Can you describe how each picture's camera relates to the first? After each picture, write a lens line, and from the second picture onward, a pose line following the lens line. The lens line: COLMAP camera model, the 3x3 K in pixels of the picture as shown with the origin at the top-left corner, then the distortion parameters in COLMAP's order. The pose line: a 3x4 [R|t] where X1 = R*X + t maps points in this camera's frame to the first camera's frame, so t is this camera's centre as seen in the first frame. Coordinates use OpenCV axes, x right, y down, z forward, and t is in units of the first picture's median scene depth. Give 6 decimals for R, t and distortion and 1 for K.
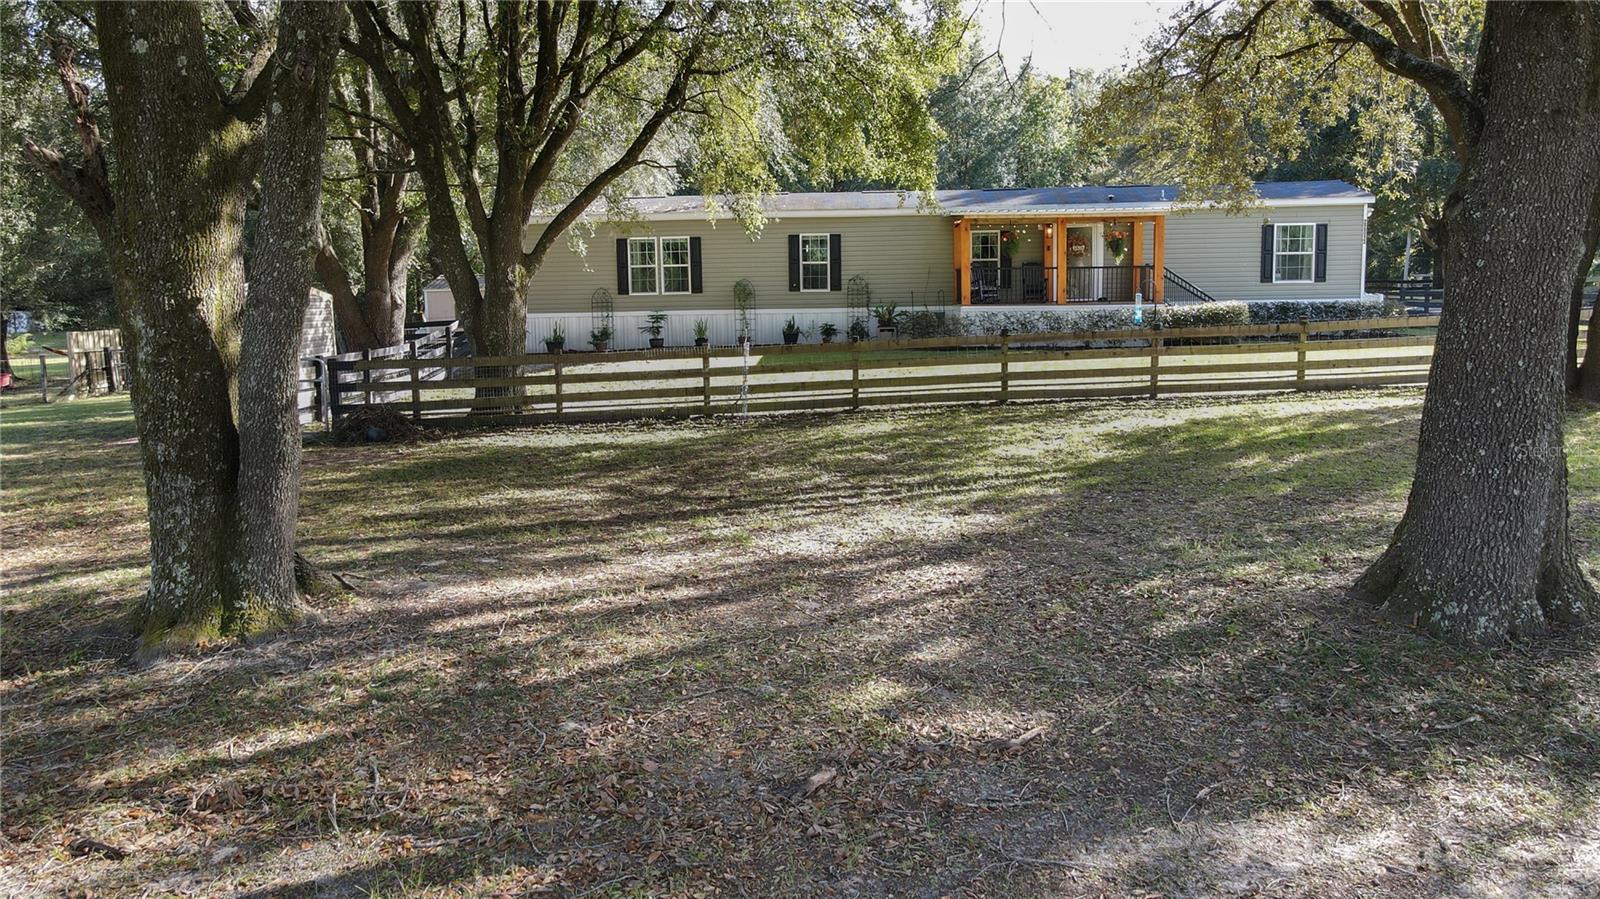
lens RADIAL K [[1167.1, 0, 801.4], [0, 1167.1, 439.3], [0, 0, 1]] dist [0.005532, 0.020409]
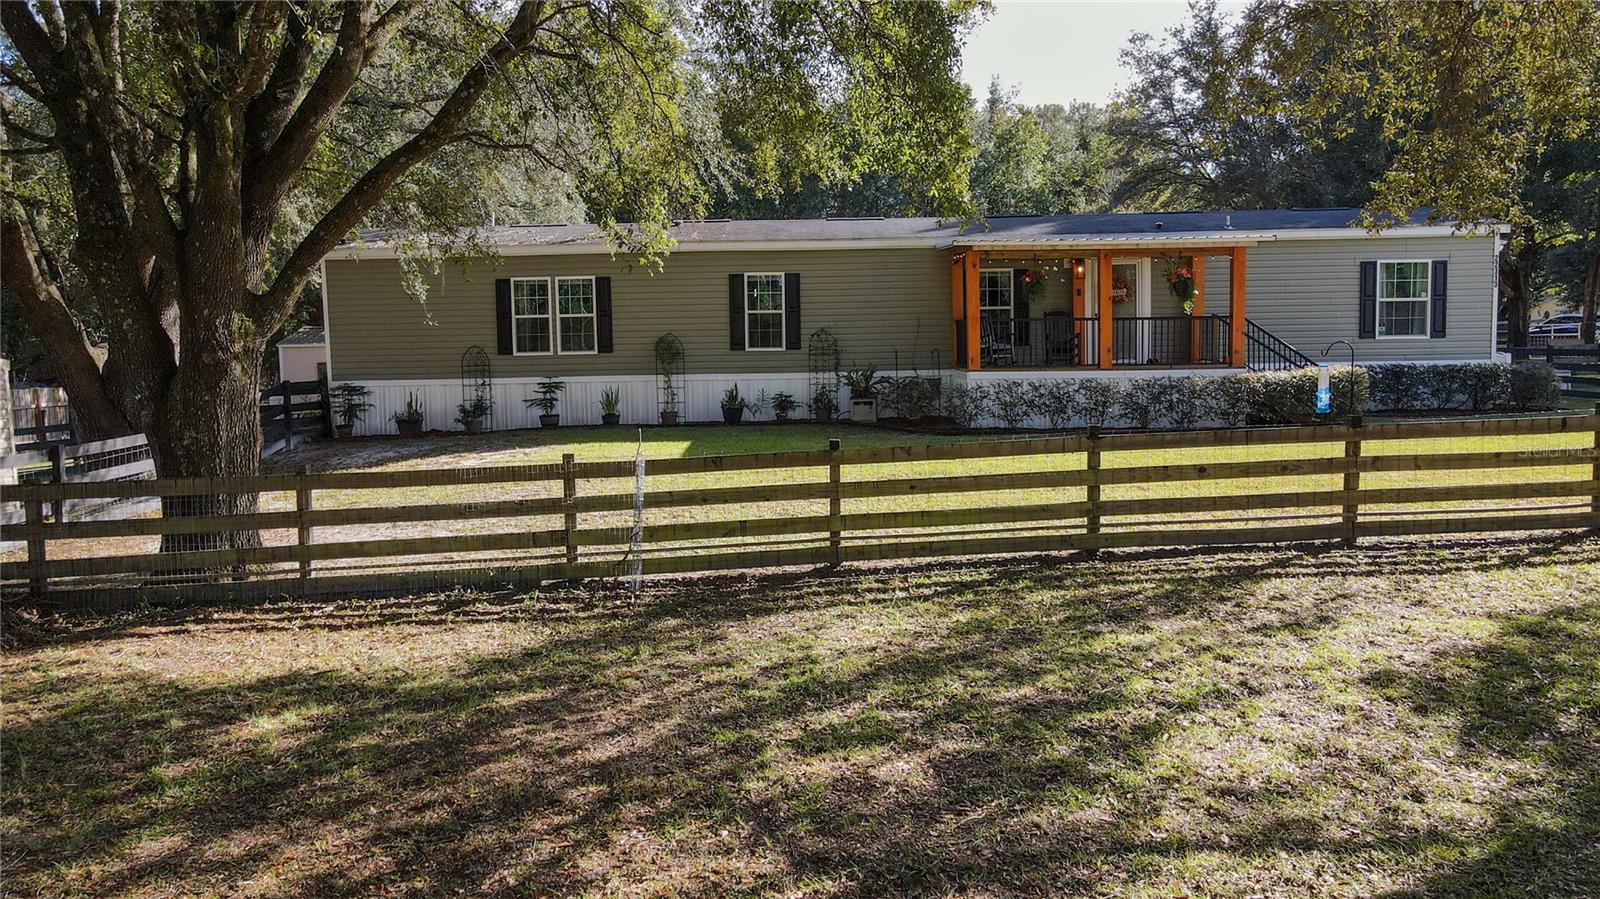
lens RADIAL K [[1167.1, 0, 789.8], [0, 1167.1, 465.9], [0, 0, 1]] dist [0.005532, 0.020409]
pose [[0.999528, -0.003277, 0.030548, 0.007234], [0.003878, 0.999800, -0.019642, -0.064311], [-0.030477, 0.019751, 0.999340, 0.432621]]
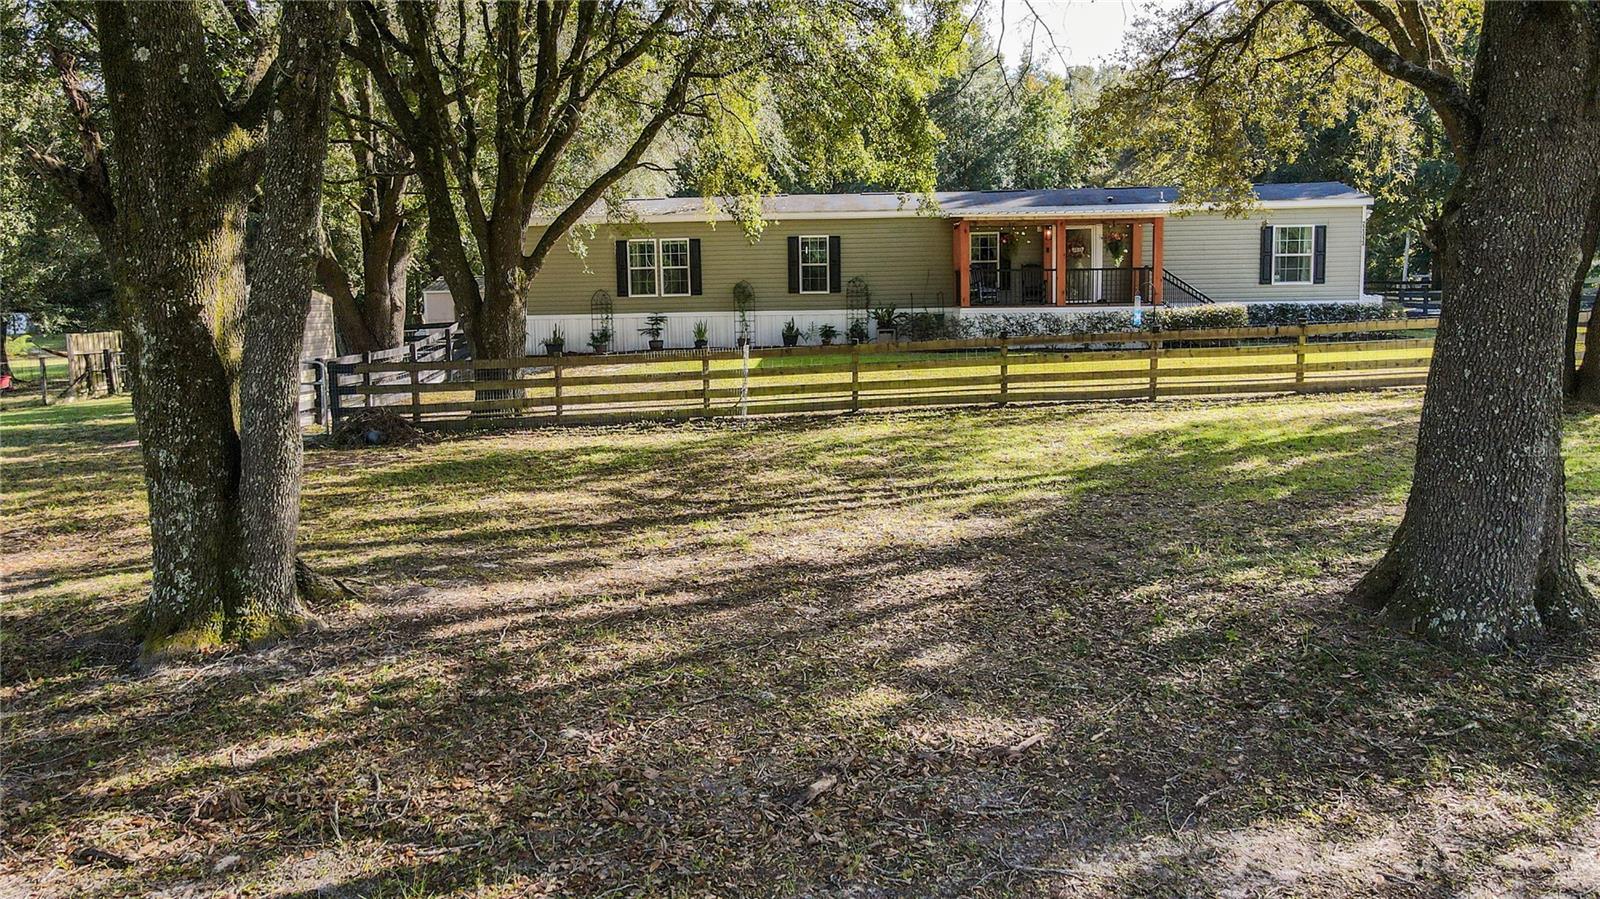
lens RADIAL K [[1167.1, 0, 801.4], [0, 1167.1, 438.9], [0, 0, 1]] dist [0.005532, 0.020409]
pose [[1.000000, -0.000398, 0.000657, -0.000256], [0.000398, 1.000000, -0.000618, -0.001920], [-0.000657, 0.000619, 1.000000, -0.001025]]
